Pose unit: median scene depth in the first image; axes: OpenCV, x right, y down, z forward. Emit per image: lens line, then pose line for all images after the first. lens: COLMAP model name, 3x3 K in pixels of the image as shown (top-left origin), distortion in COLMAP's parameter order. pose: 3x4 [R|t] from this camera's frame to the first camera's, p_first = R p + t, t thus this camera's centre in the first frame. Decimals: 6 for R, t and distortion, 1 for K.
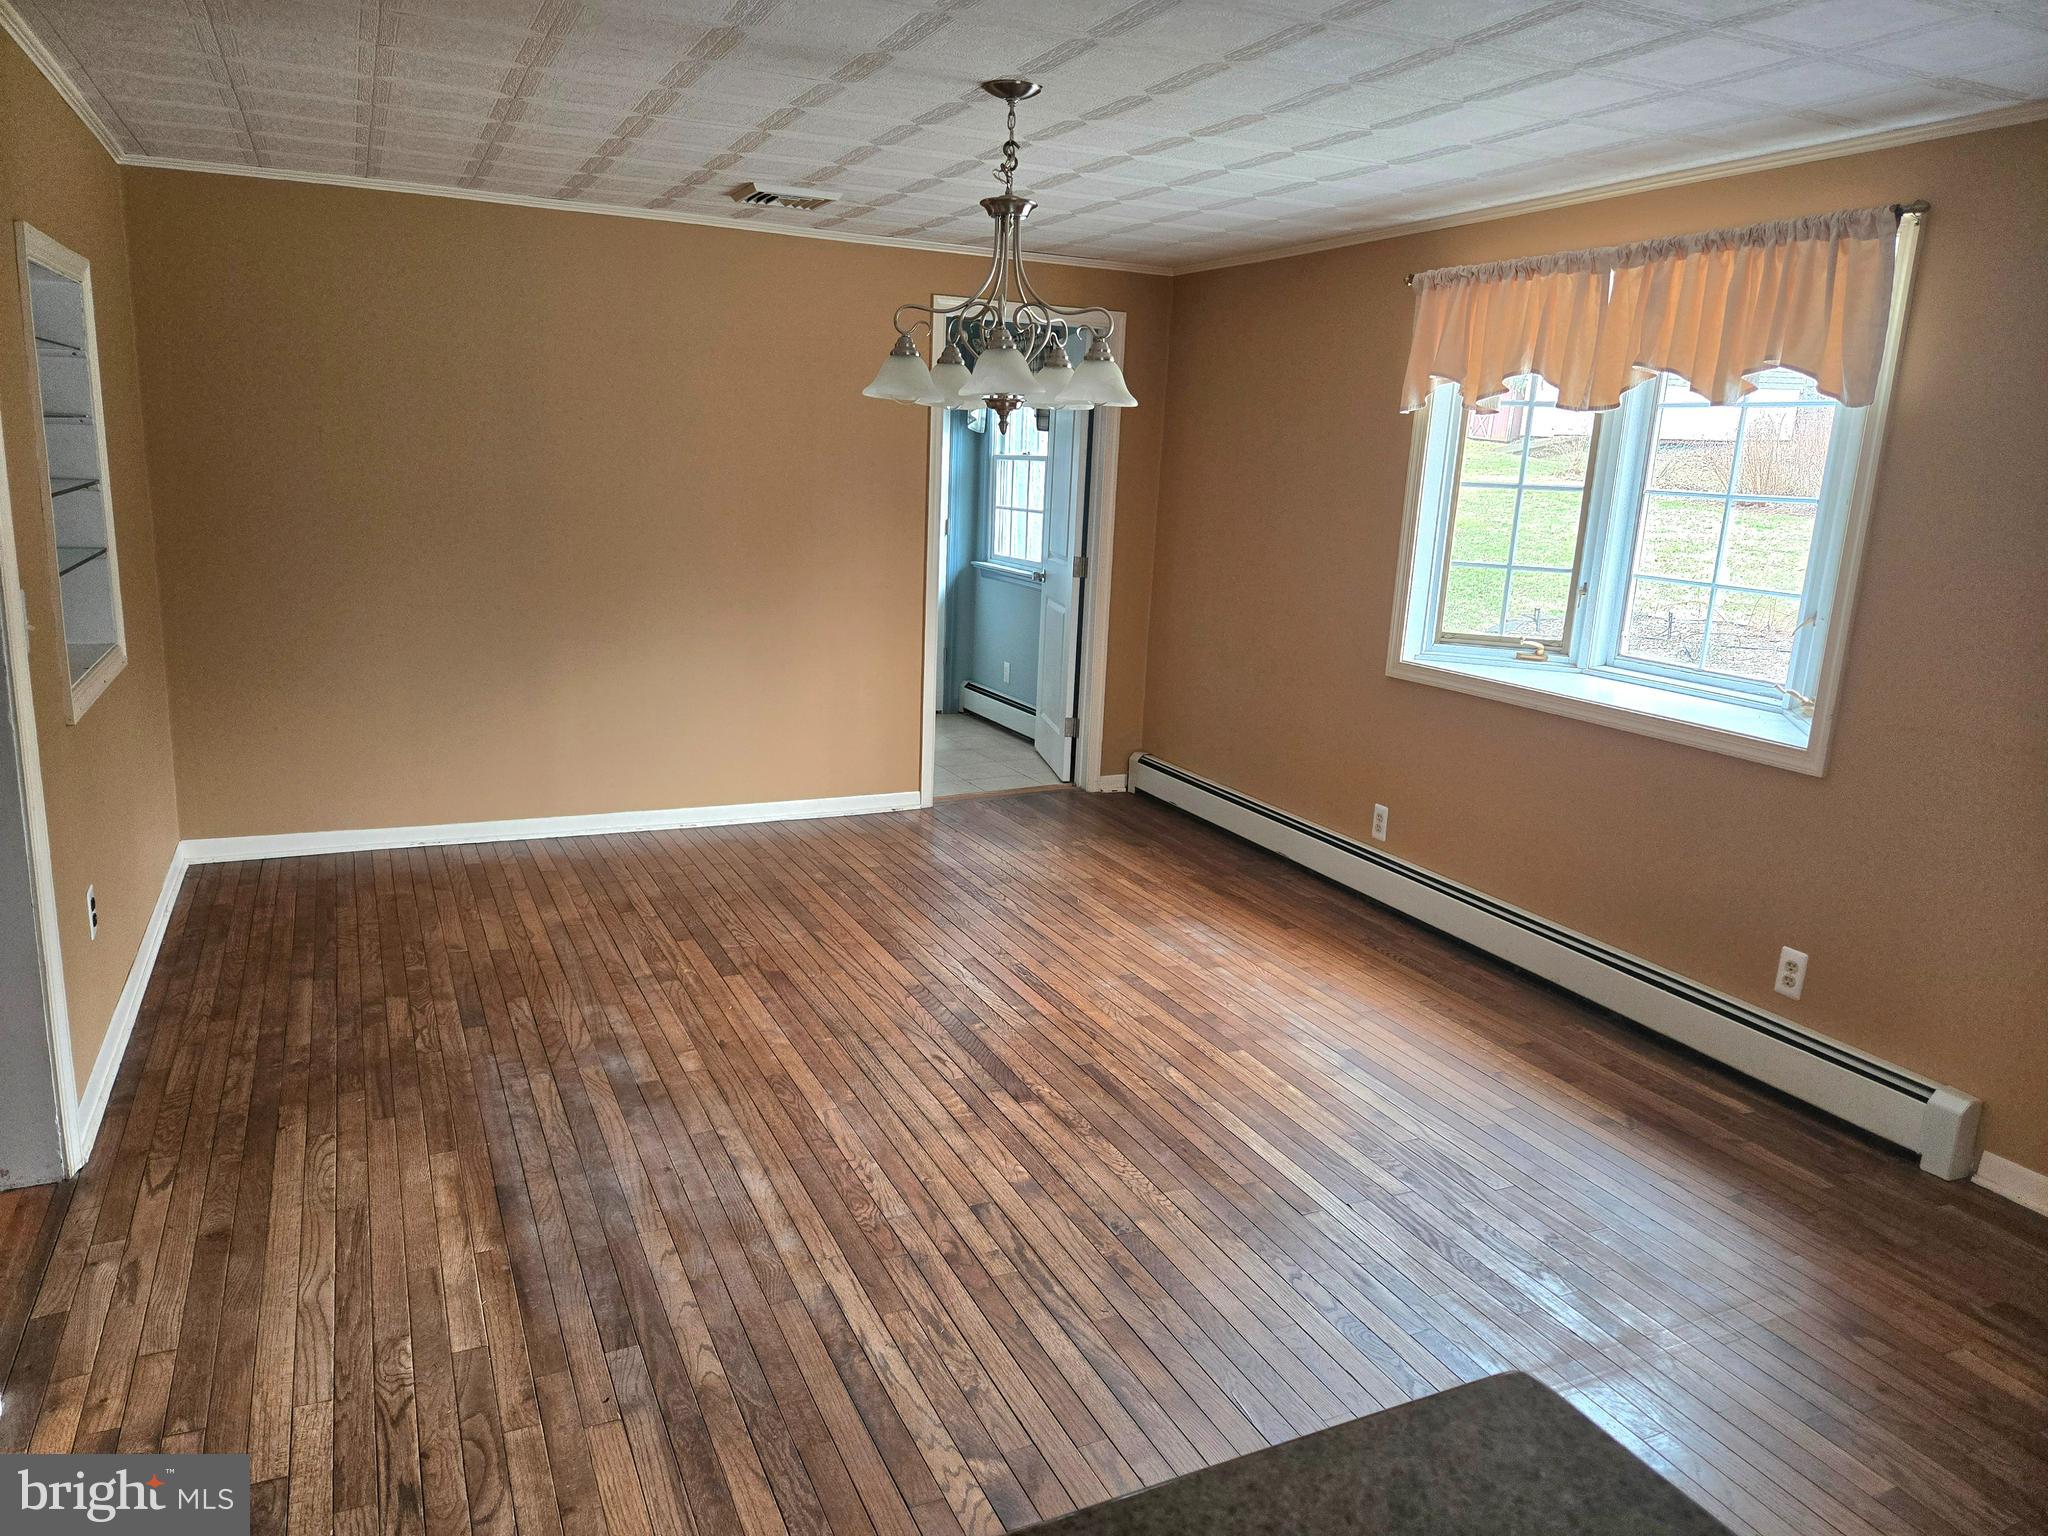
lens RADIAL K [[1355.3, 0, 1021.4], [0, 1355.3, 768.0], [0, 0, 1]] dist [0.002479, 0.001501]
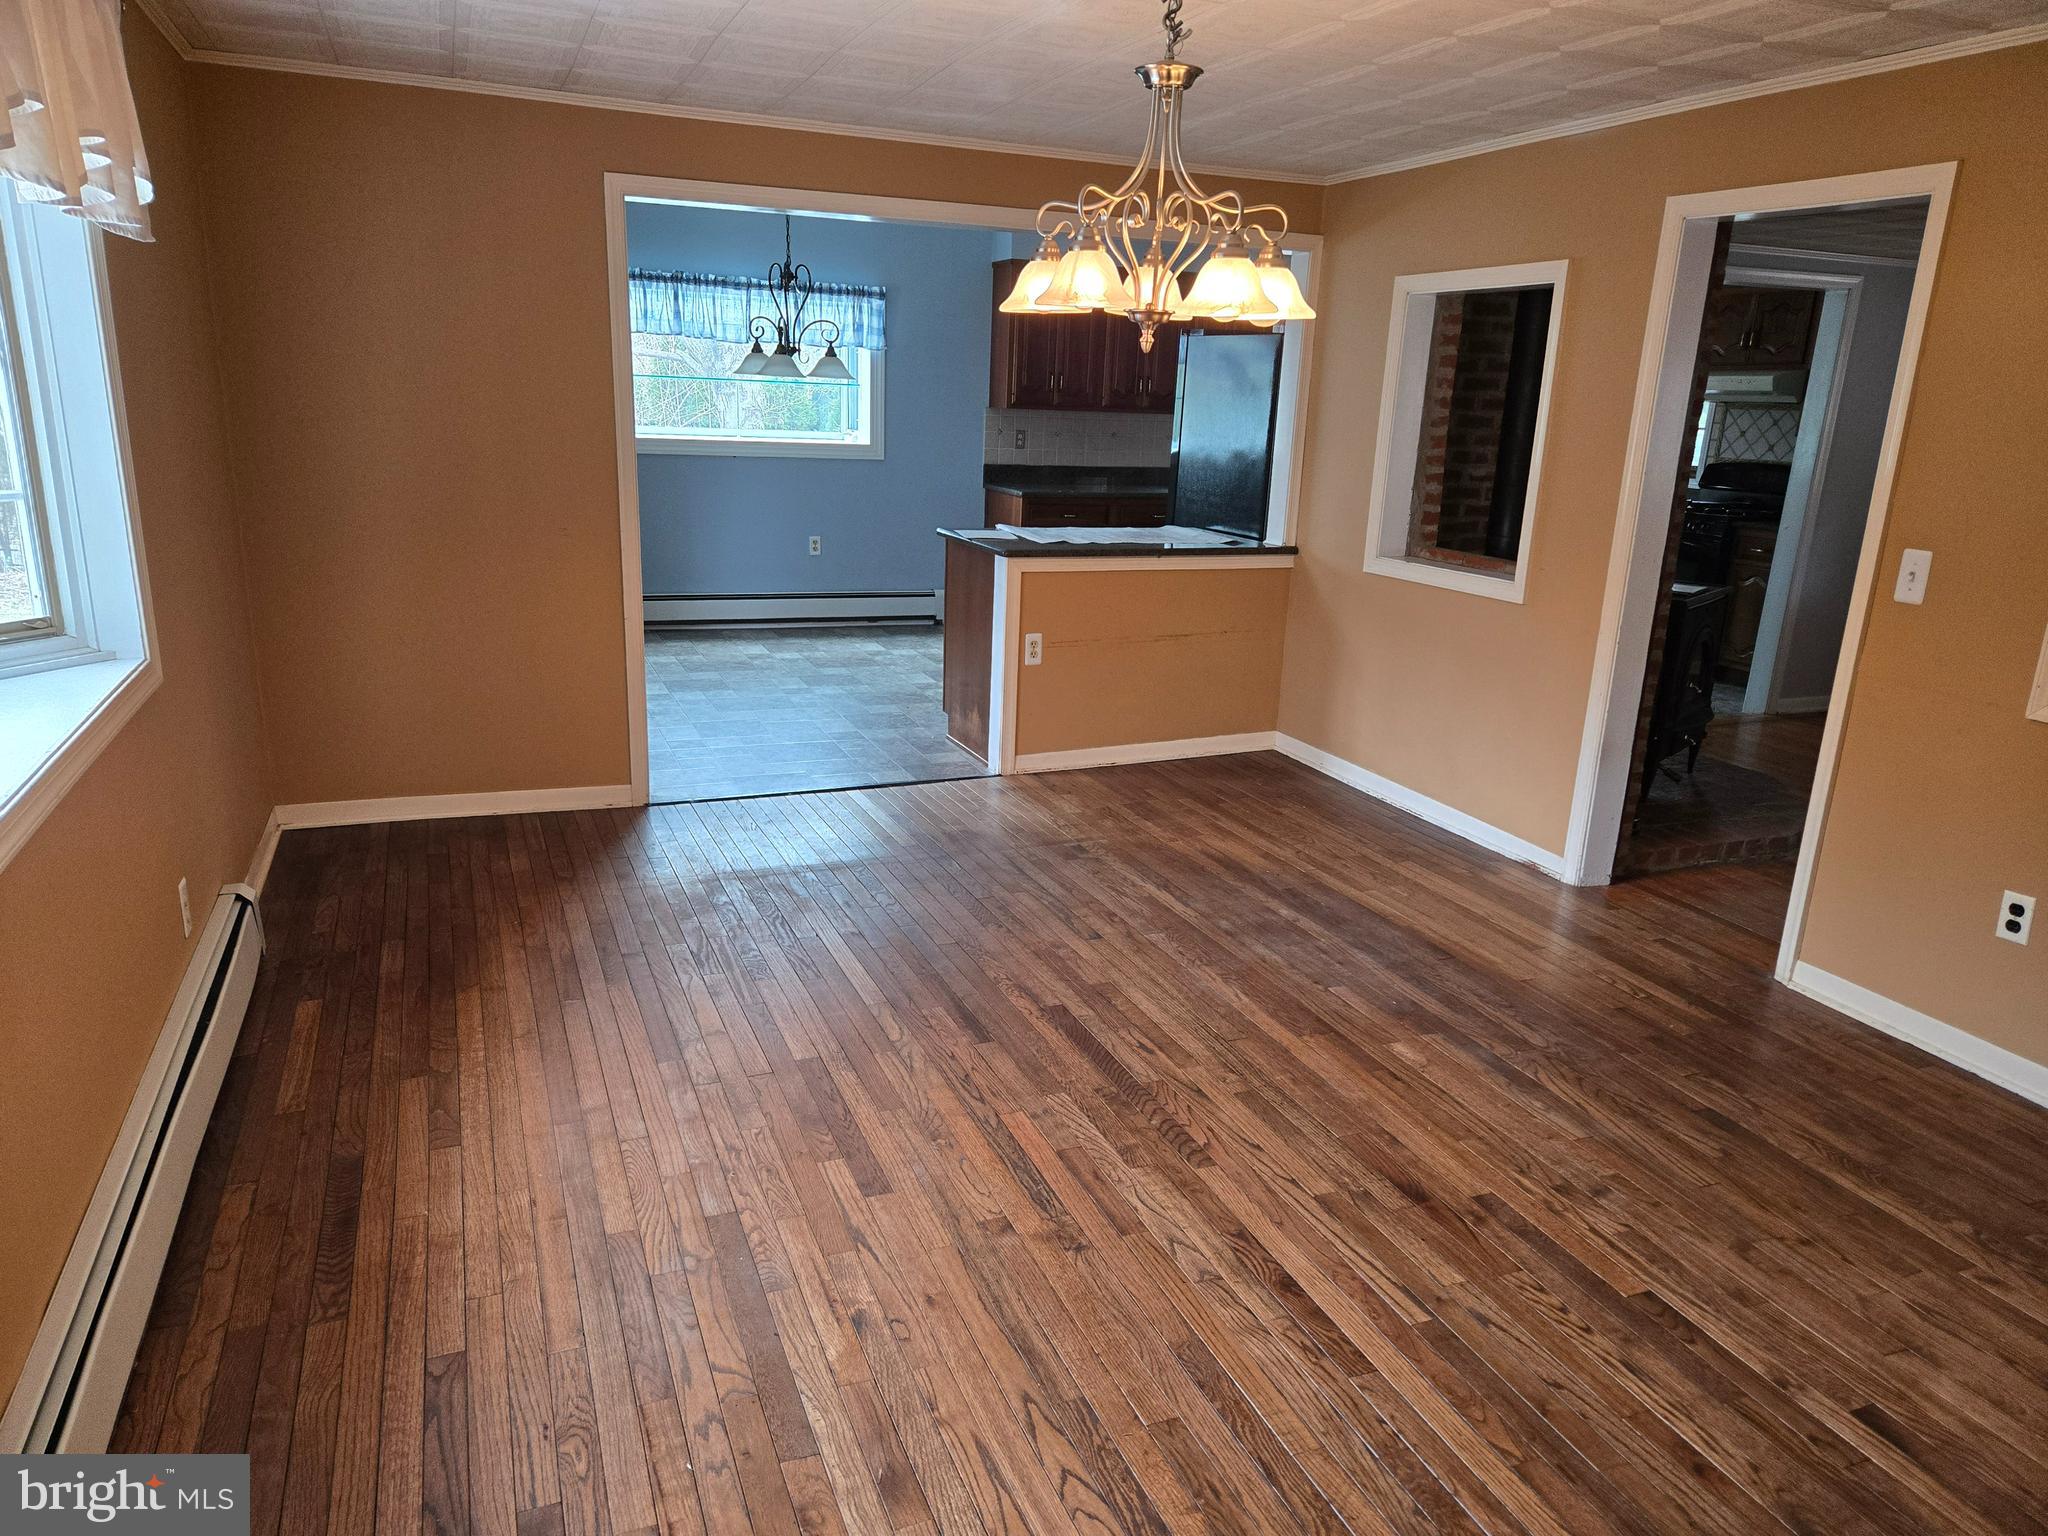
lens RADIAL K [[1355.3, 0, 1022.0], [0, 1355.3, 770.8], [0, 0, 1]] dist [0.002479, 0.001501]
pose [[-0.995470, -0.085861, 0.040824, 0.002299], [-0.055978, 0.876414, 0.478294, -0.442393], [-0.076846, 0.473842, -0.877250, 1.981551]]
